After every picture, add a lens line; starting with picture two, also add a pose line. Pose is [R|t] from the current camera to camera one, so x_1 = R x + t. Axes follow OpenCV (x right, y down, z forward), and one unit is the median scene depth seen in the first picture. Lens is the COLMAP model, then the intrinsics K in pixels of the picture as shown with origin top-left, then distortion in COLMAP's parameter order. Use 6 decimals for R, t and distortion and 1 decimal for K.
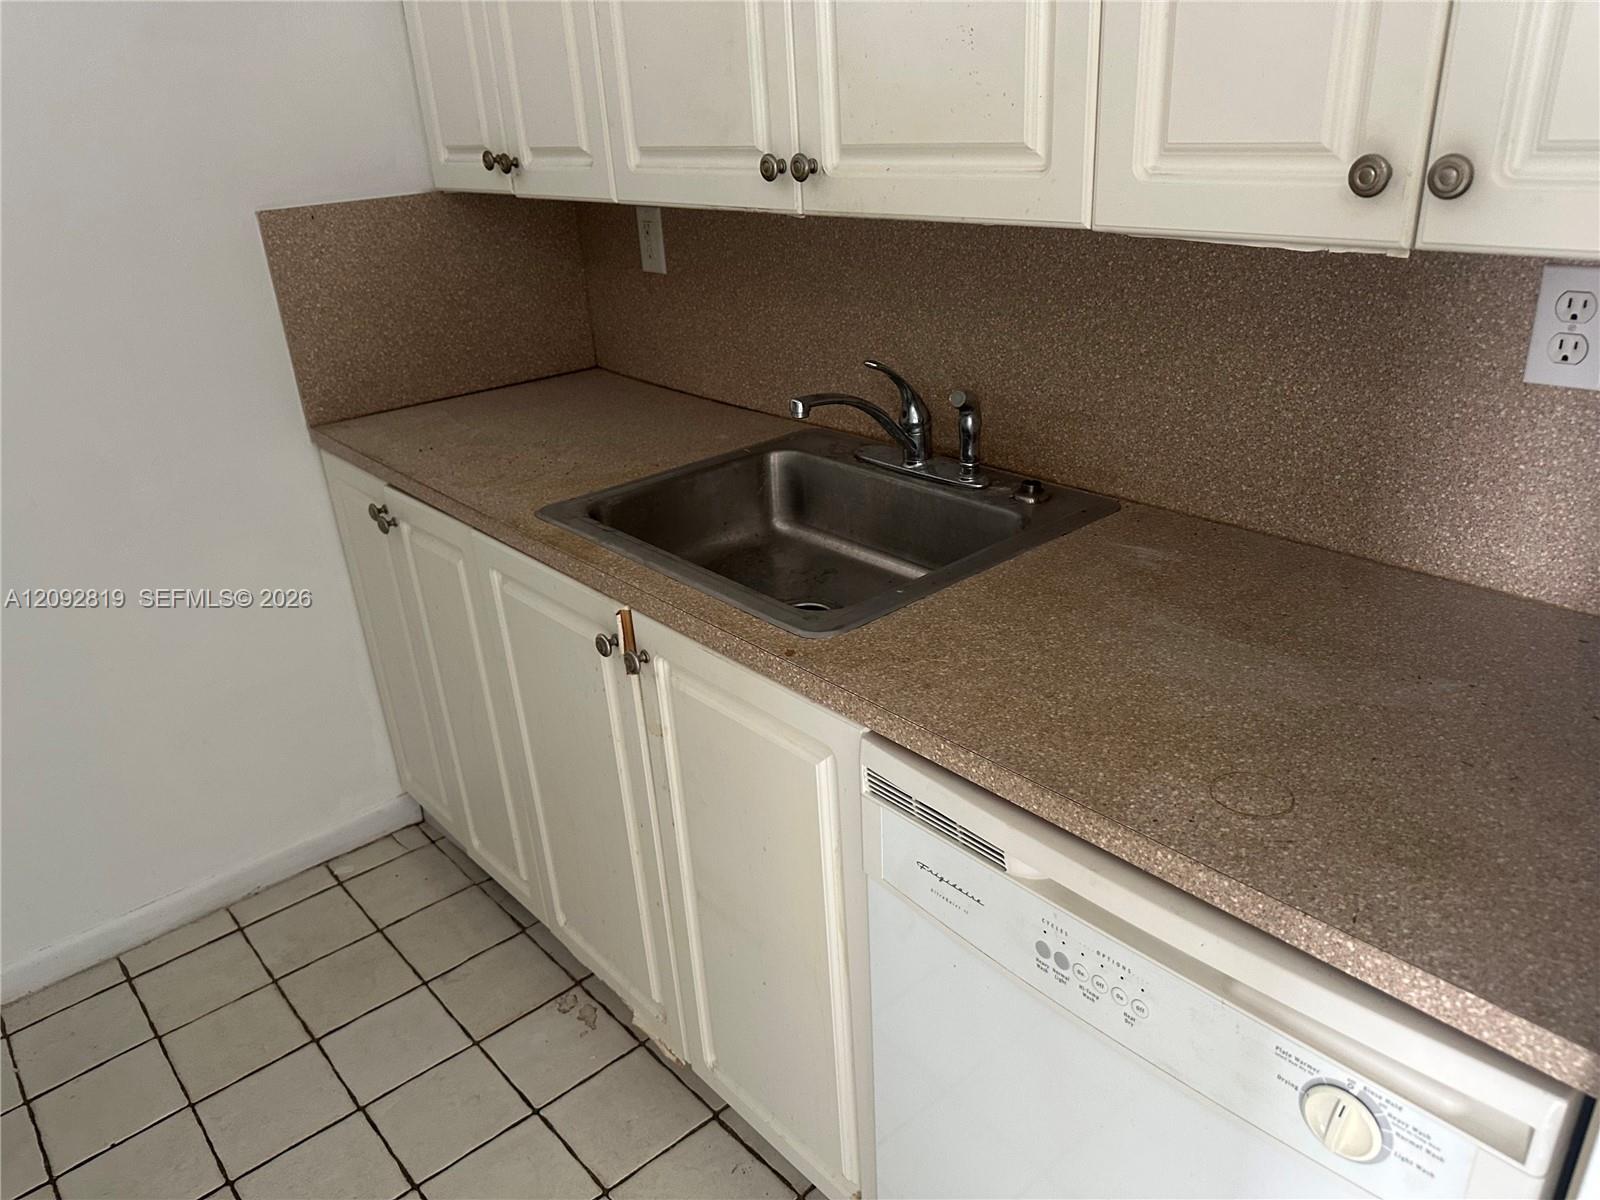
lens RADIAL K [[1139.4, 0, 799.5], [0, 1139.4, 634.0], [0, 0, 1]] dist [0.137166, -0.211674]
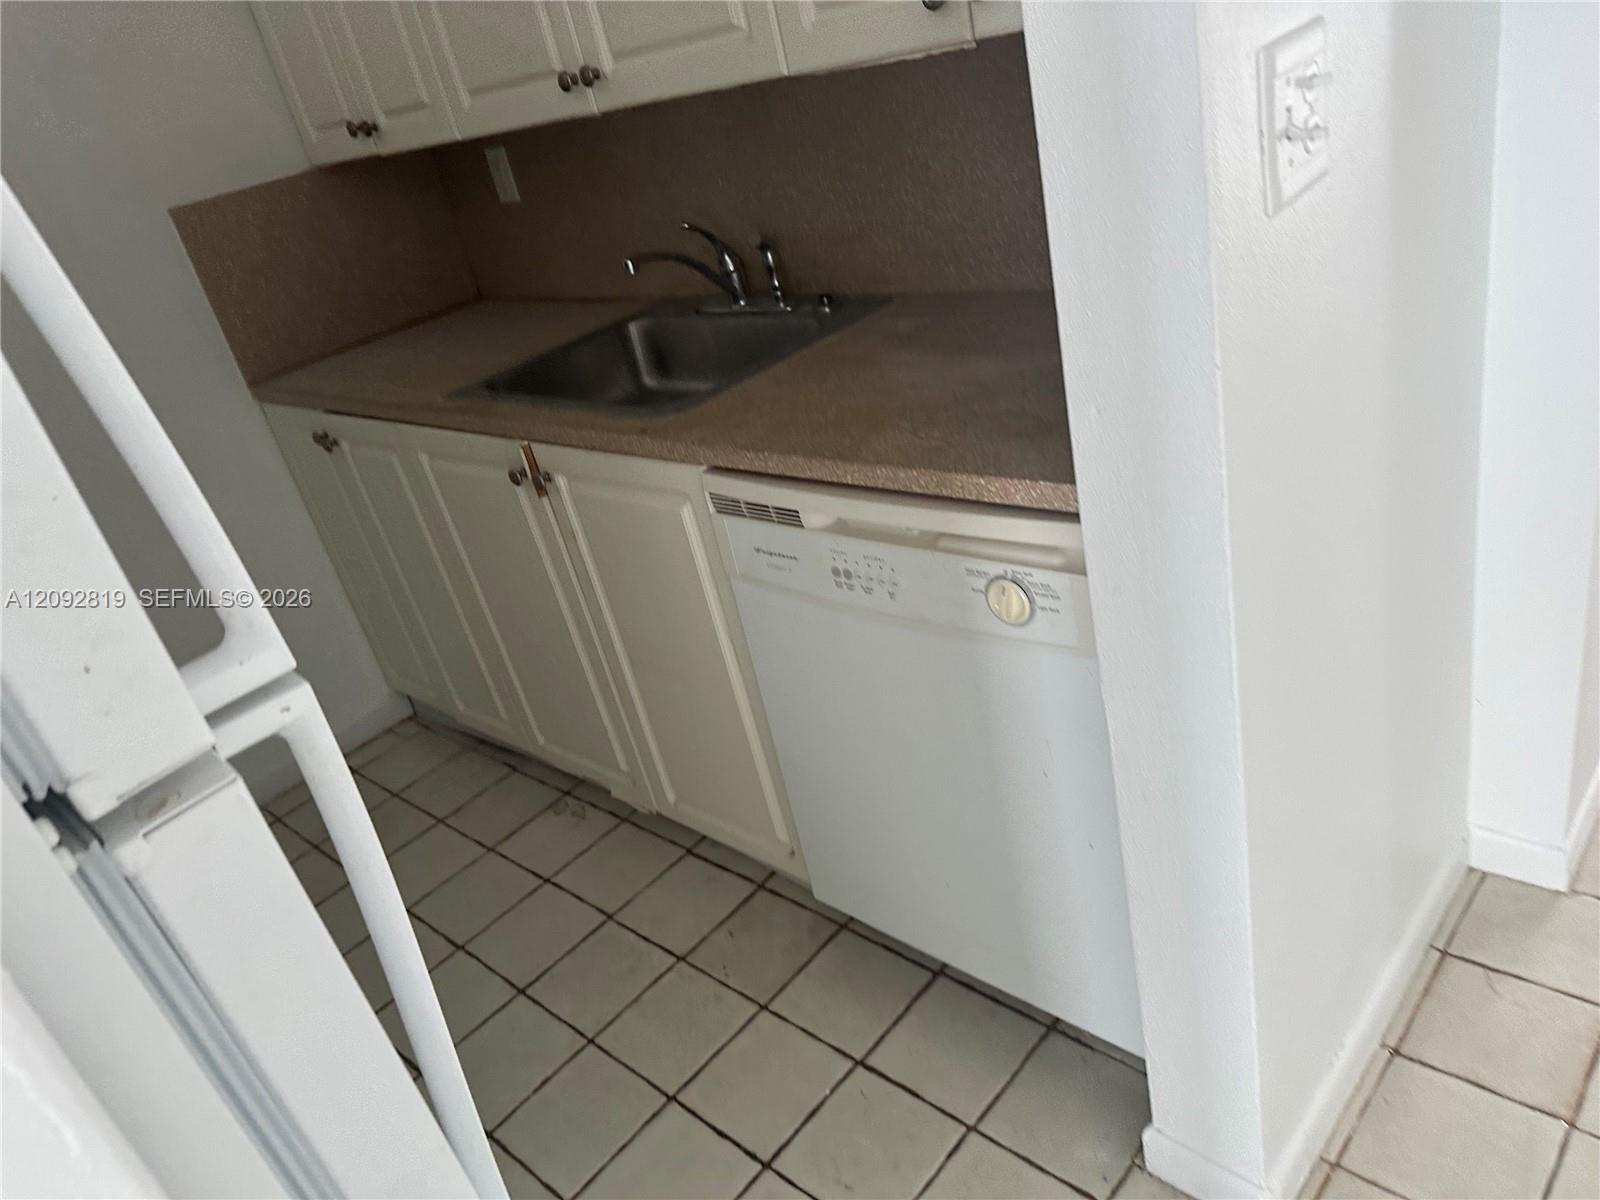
lens RADIAL K [[1132.7, 0, 800.0], [0, 1132.7, 600.0], [0, 0, 1]] dist [0.129032, -0.166945]
pose [[0.980671, -0.193917, 0.026079, 0.076886], [0.193469, 0.980927, 0.018740, 0.172534], [-0.029216, -0.013332, 0.999484, -0.275207]]
